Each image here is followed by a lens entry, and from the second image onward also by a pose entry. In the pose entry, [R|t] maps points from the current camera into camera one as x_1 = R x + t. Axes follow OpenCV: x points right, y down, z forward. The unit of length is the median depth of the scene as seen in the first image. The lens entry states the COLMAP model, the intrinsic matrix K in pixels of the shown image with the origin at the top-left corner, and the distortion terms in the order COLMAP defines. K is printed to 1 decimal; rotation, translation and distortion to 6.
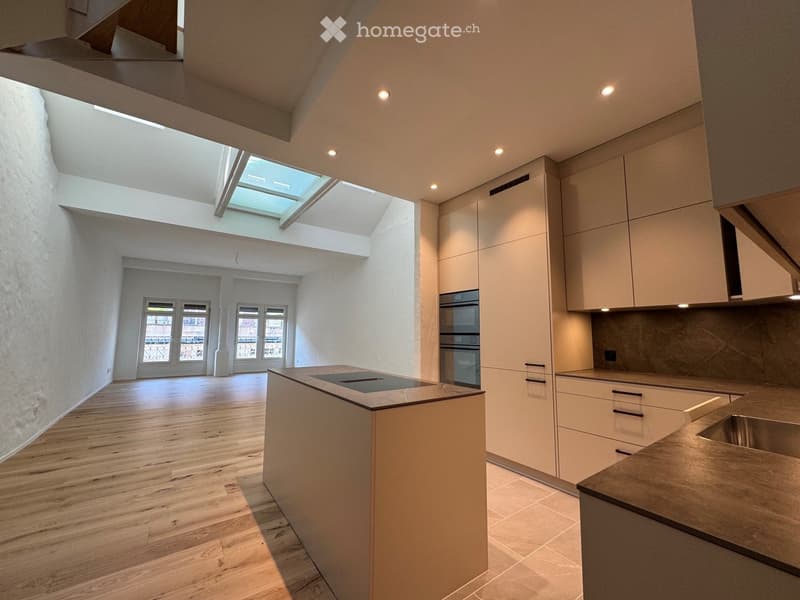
lens RADIAL K [[324.7, 0, 399.3], [0, 324.7, 297.5], [0, 0, 1]] dist [0.002459, 0.000220]
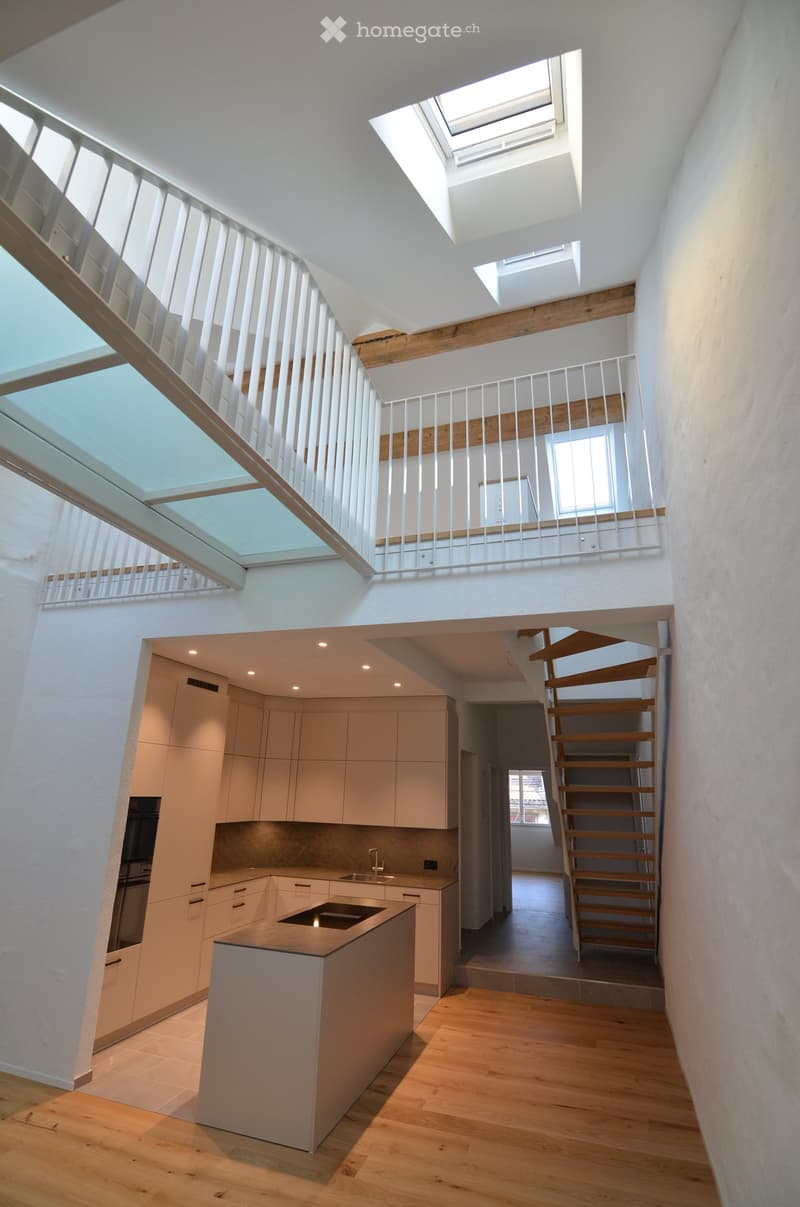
lens RADIAL K [[573.8, 0, 400.4], [0, 573.8, 602.0], [0, 0, 1]] dist [-0.022938, -0.000936]
pose [[-0.591954, 0.234631, 0.771064, -1.882191], [-0.116436, 0.921757, -0.369875, -0.026809], [-0.797517, -0.308728, -0.518318, 2.073433]]
